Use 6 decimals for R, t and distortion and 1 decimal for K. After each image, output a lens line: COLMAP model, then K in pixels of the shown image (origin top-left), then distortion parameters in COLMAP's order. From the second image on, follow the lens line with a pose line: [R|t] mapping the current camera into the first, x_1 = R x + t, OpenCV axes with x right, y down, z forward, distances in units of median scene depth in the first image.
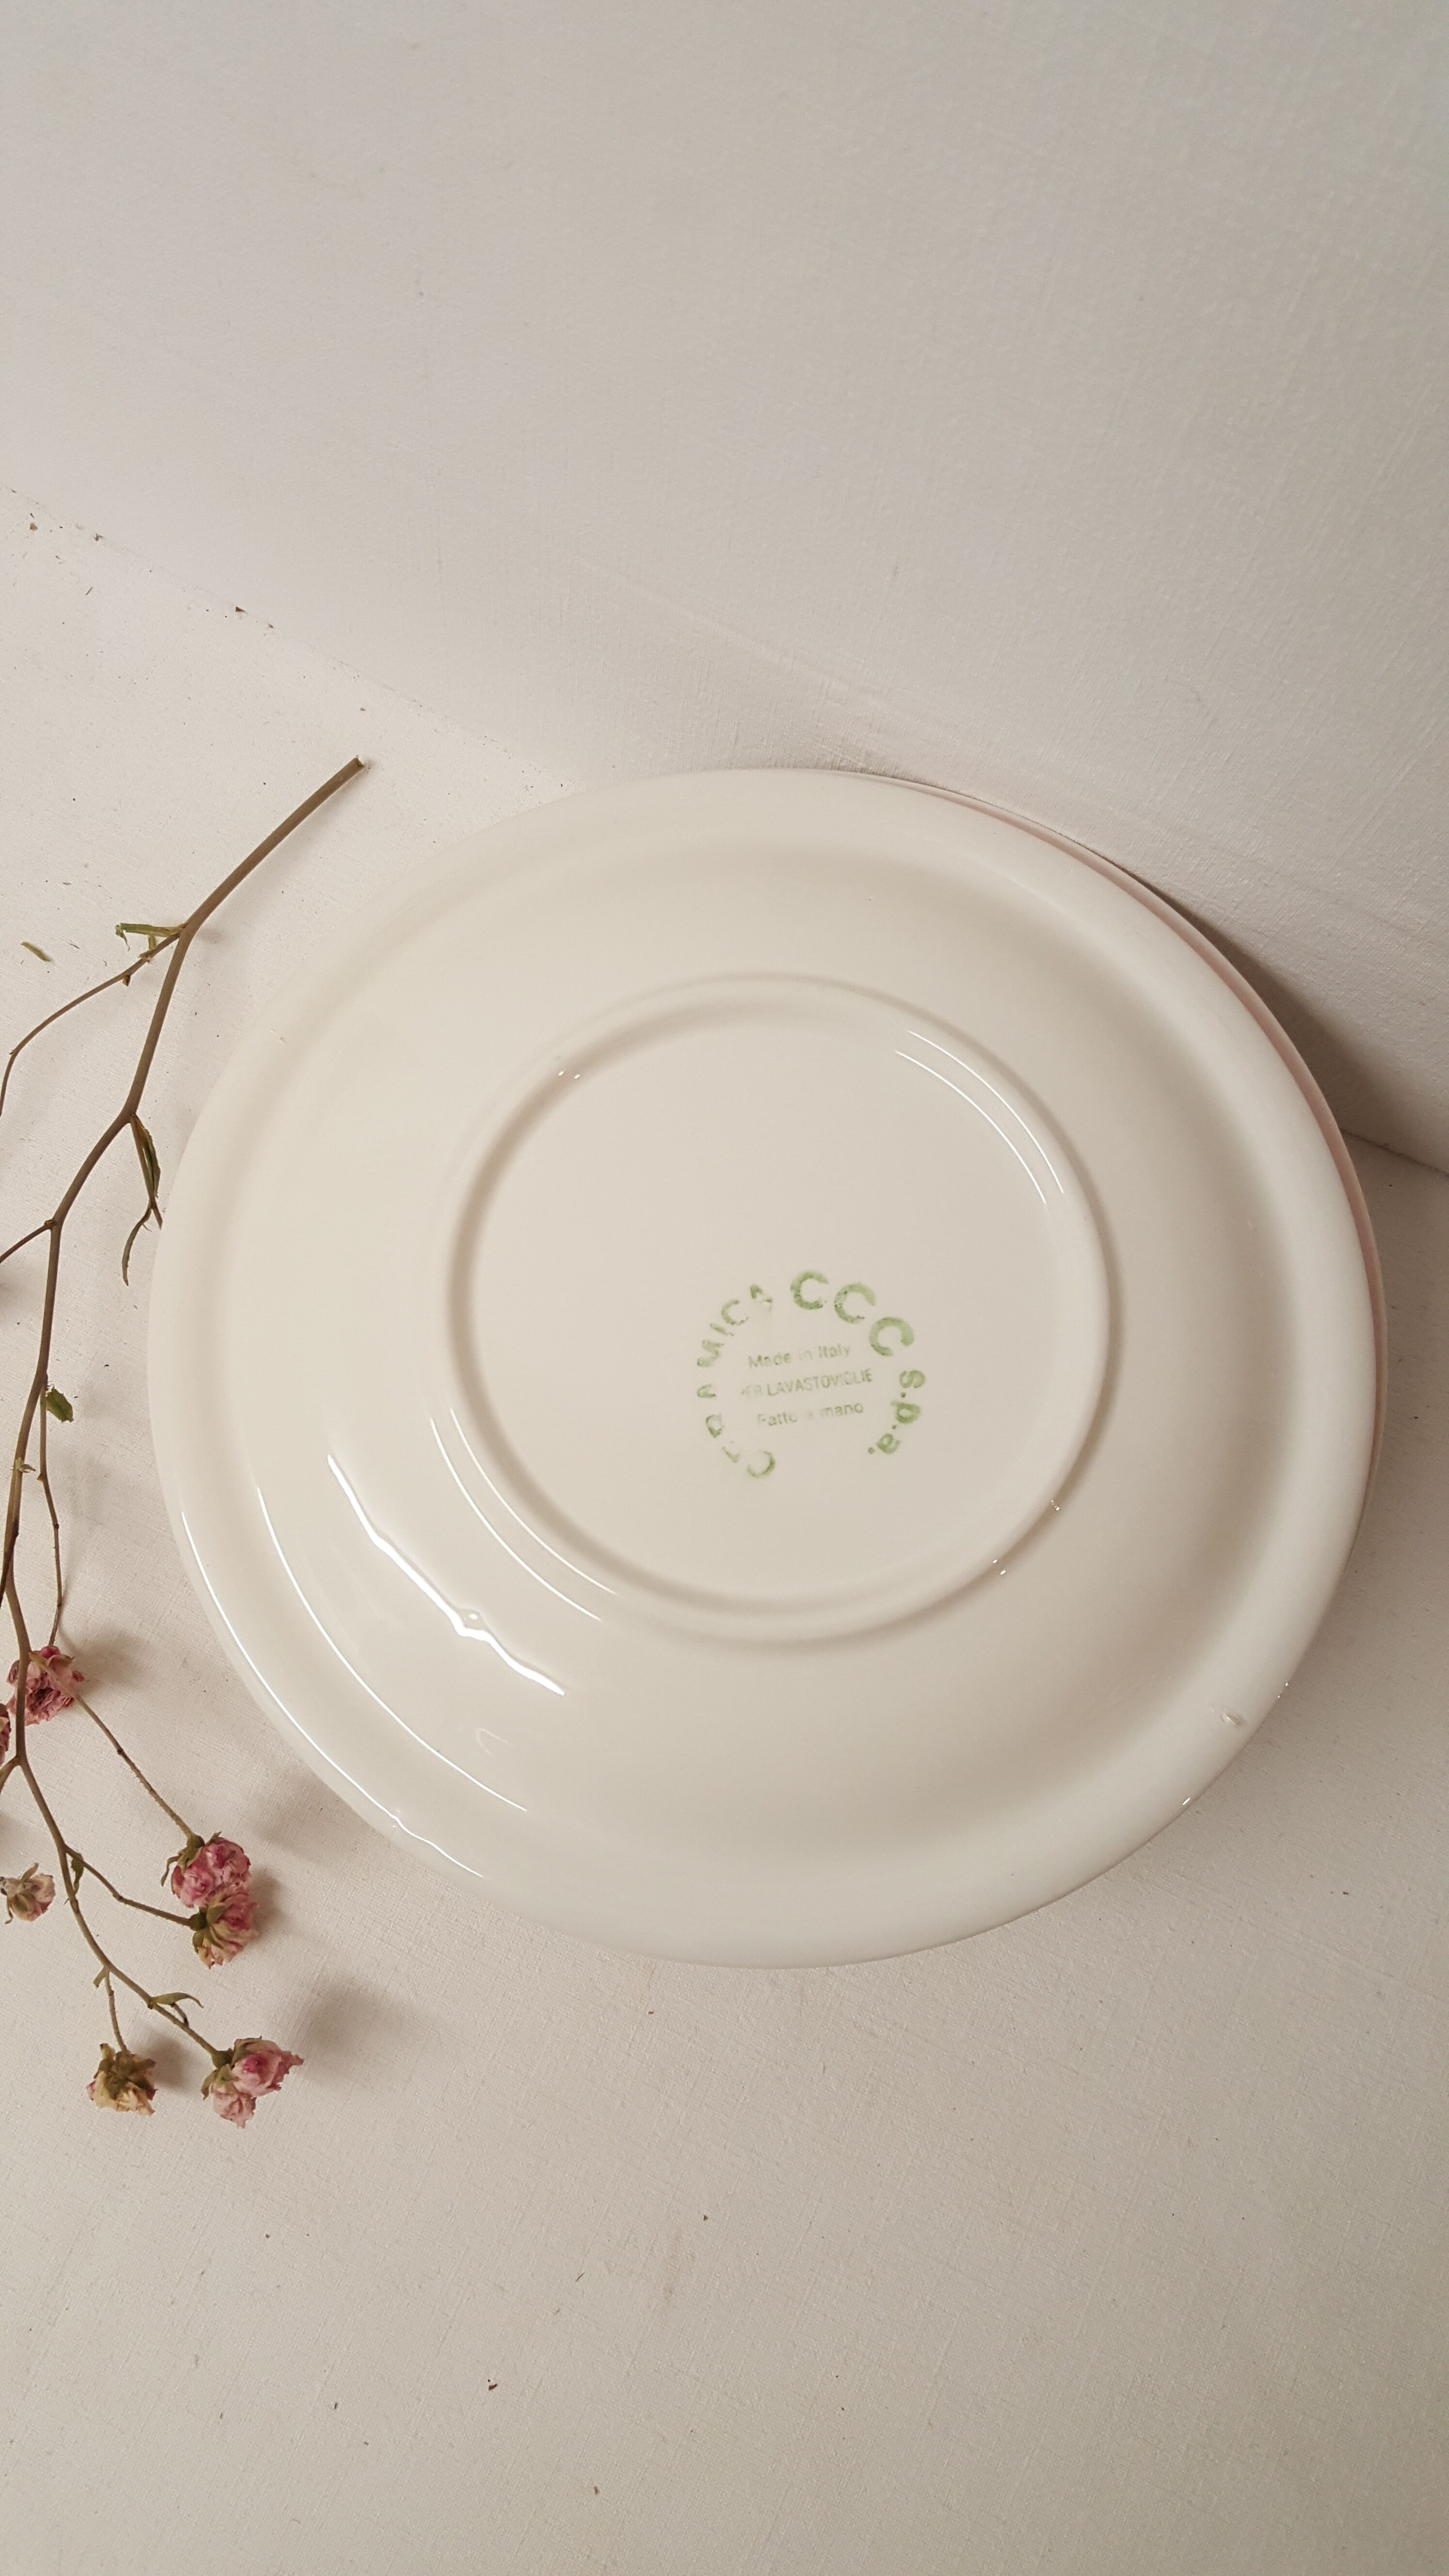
lens RADIAL K [[2136.0, 0, 714.8], [0, 2136.0, 1294.1], [0, 0, 1]] dist [0.058176, -0.024890]
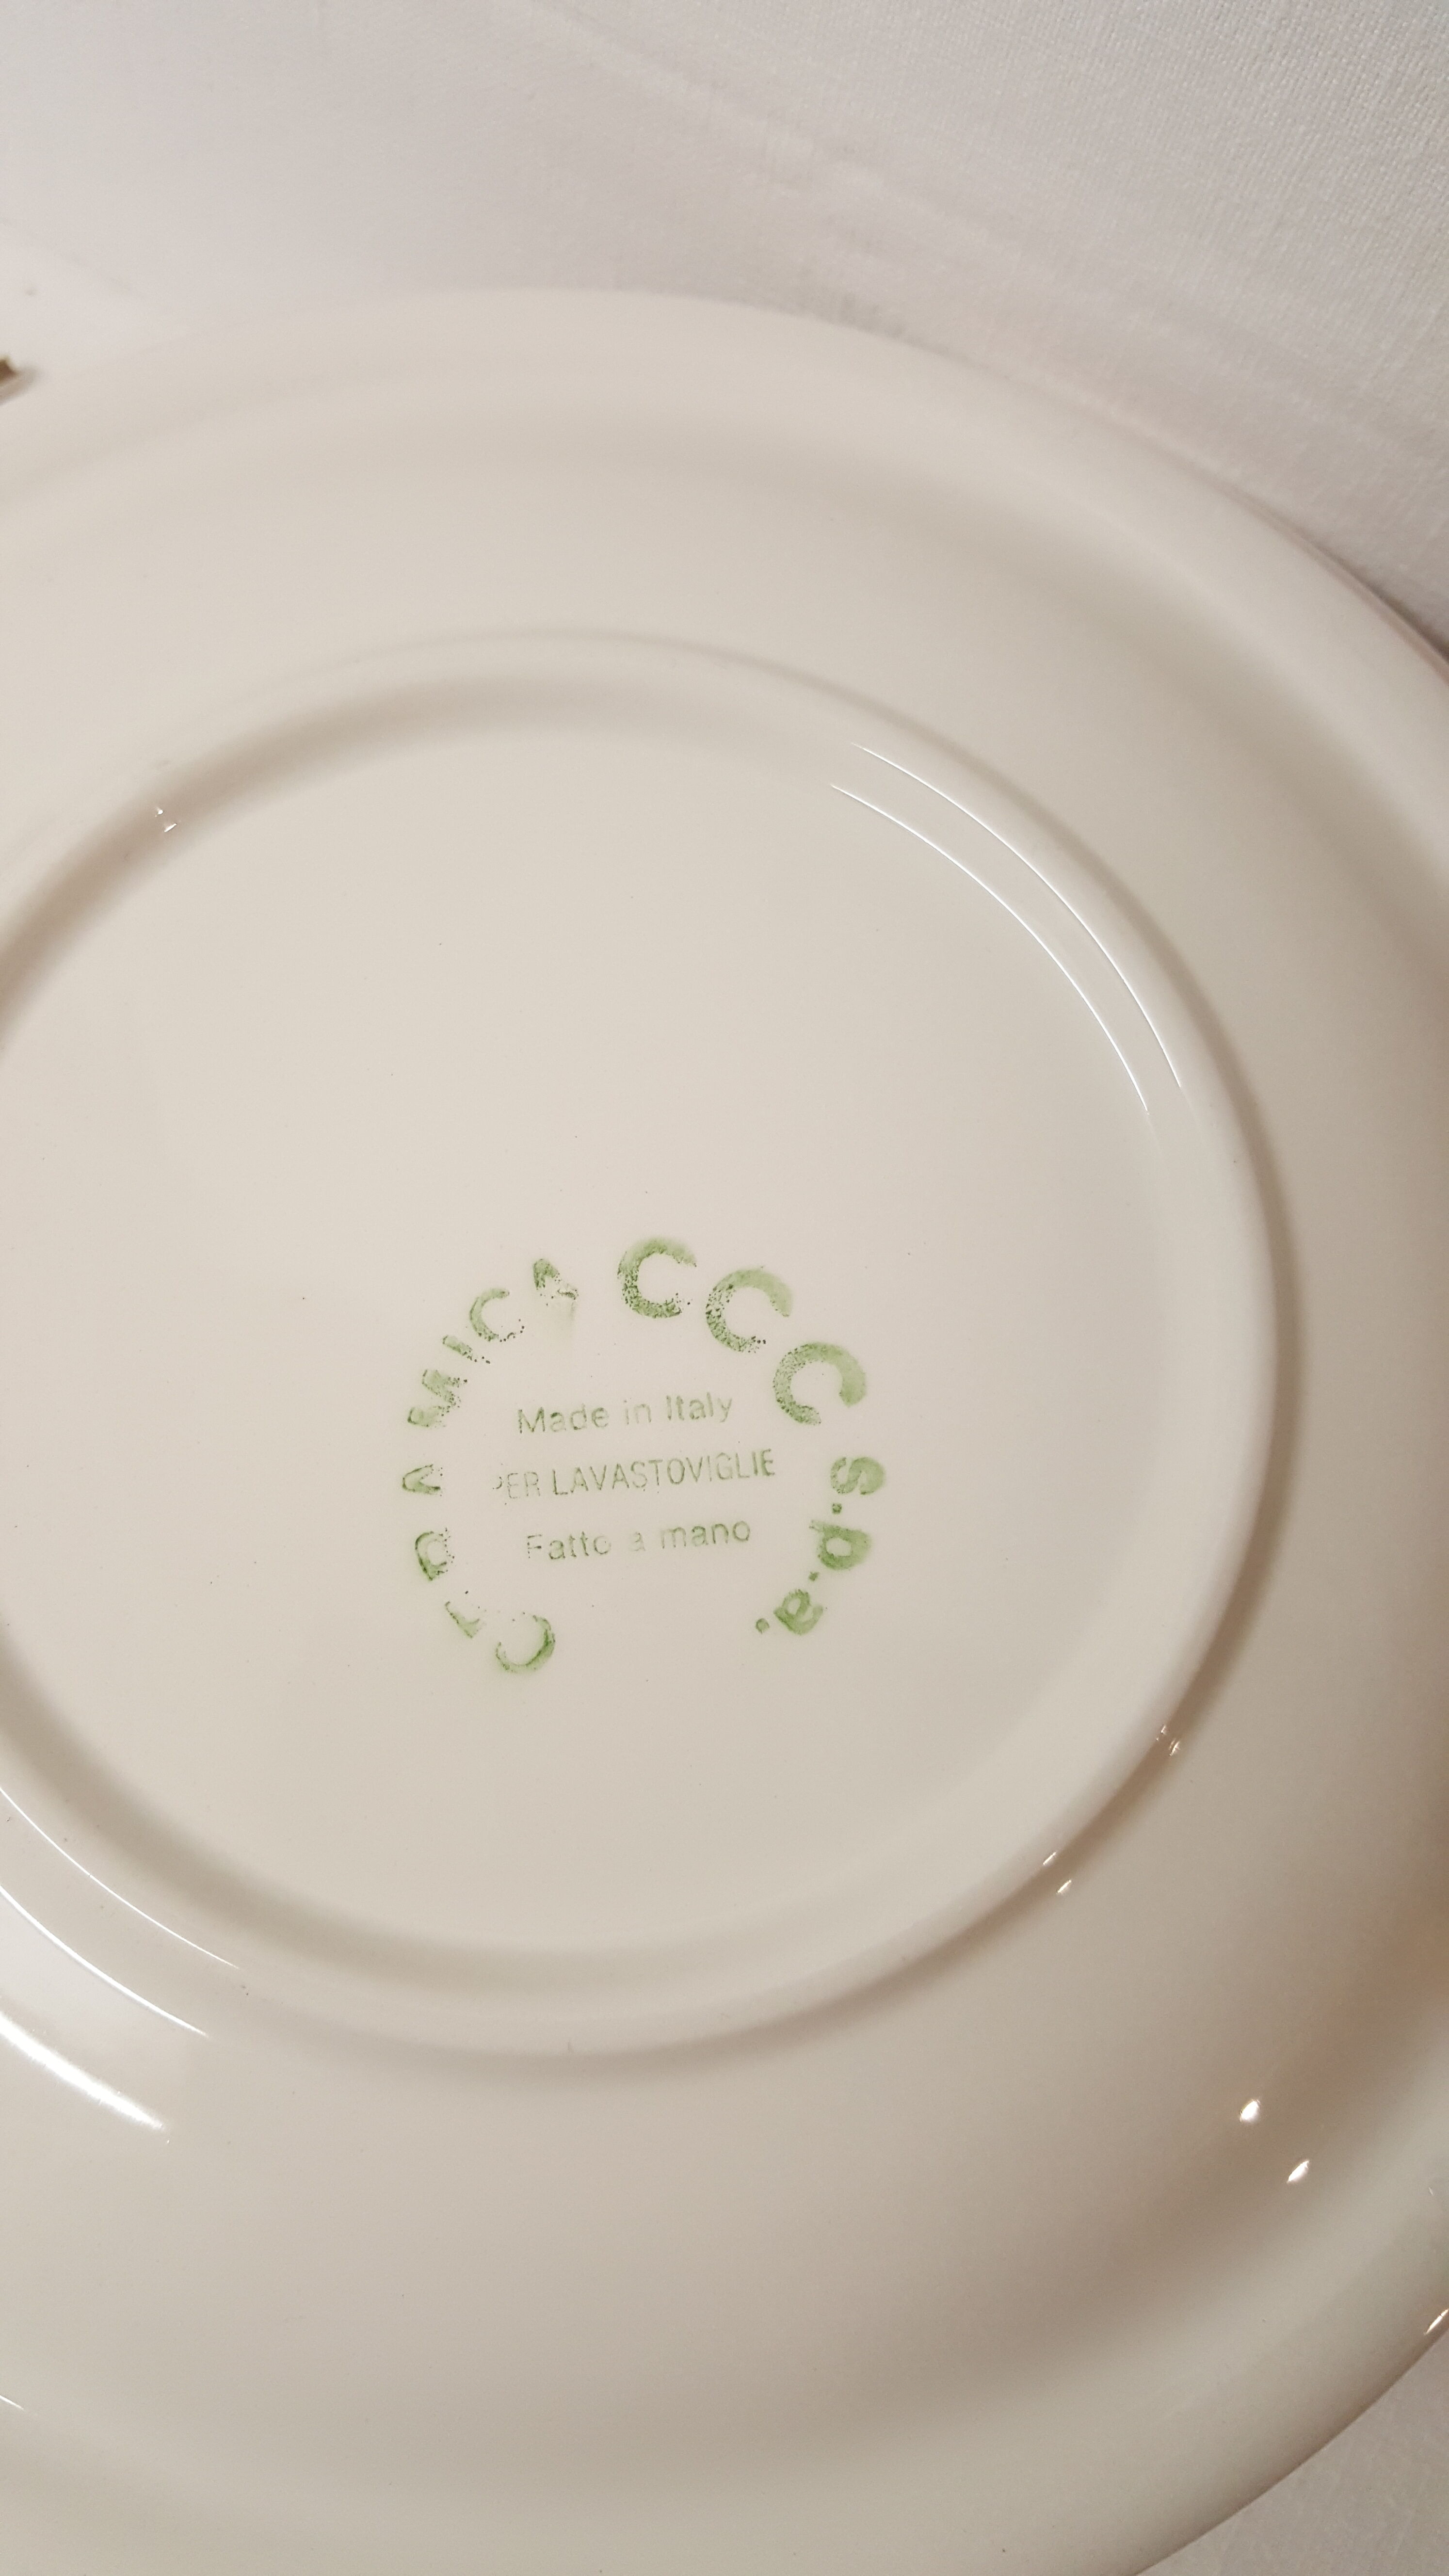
lens RADIAL K [[2136.0, 0, 743.8], [0, 2136.0, 1282.1], [0, 0, 1]] dist [0.058176, -0.024890]
pose [[0.991150, 0.086080, 0.101051, 0.015257], [-0.059812, 0.969191, -0.238940, 0.113090], [-0.118506, 0.230781, 0.965762, 0.530559]]
